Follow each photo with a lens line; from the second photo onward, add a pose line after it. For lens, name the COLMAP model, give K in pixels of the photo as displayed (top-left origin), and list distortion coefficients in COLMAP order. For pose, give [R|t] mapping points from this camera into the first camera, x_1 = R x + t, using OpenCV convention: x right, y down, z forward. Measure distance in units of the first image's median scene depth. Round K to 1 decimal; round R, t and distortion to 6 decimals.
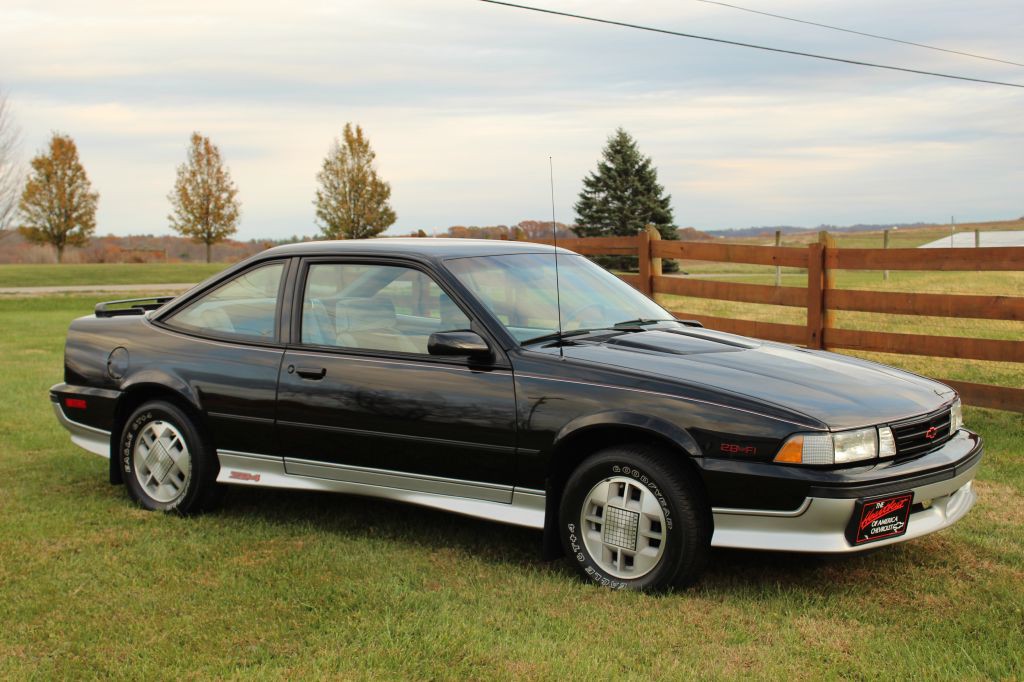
lens RADIAL K [[1488.8, 0, 496.9], [0, 1488.8, 340.6], [0, 0, 1]] dist [-0.013466, -0.103113]
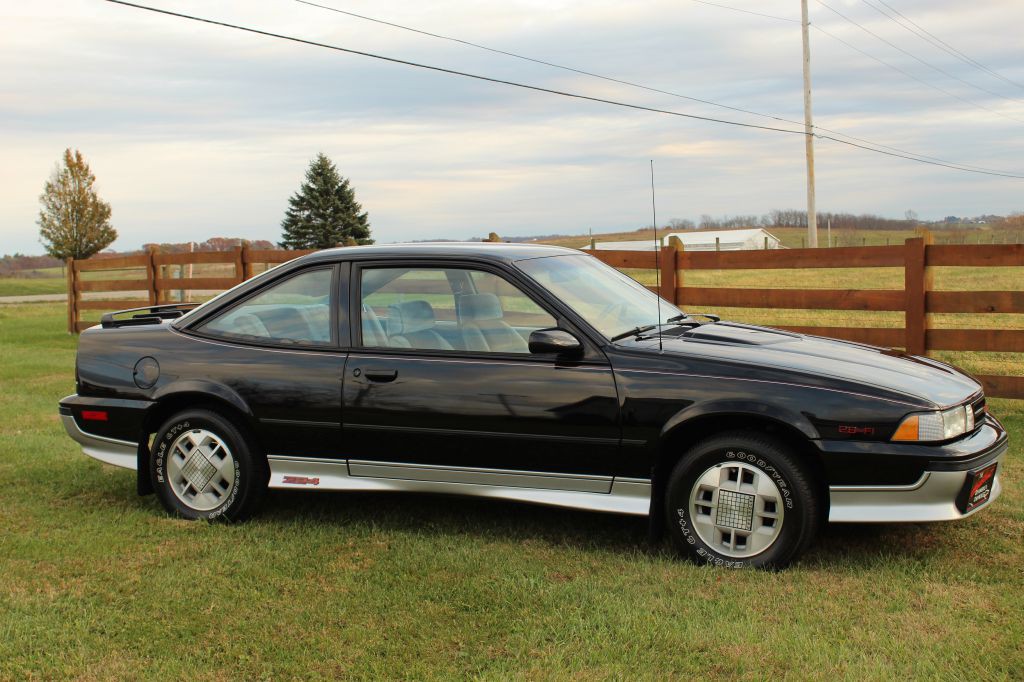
lens RADIAL K [[1322.1, 0, 487.8], [0, 1322.1, 340.8], [0, 0, 1]] dist [-0.039022, -0.006177]
pose [[0.976232, -0.029775, 0.214674, -0.239682], [0.030004, 0.999547, 0.002192, -0.001360], [-0.214642, 0.004301, 0.976683, 0.102503]]
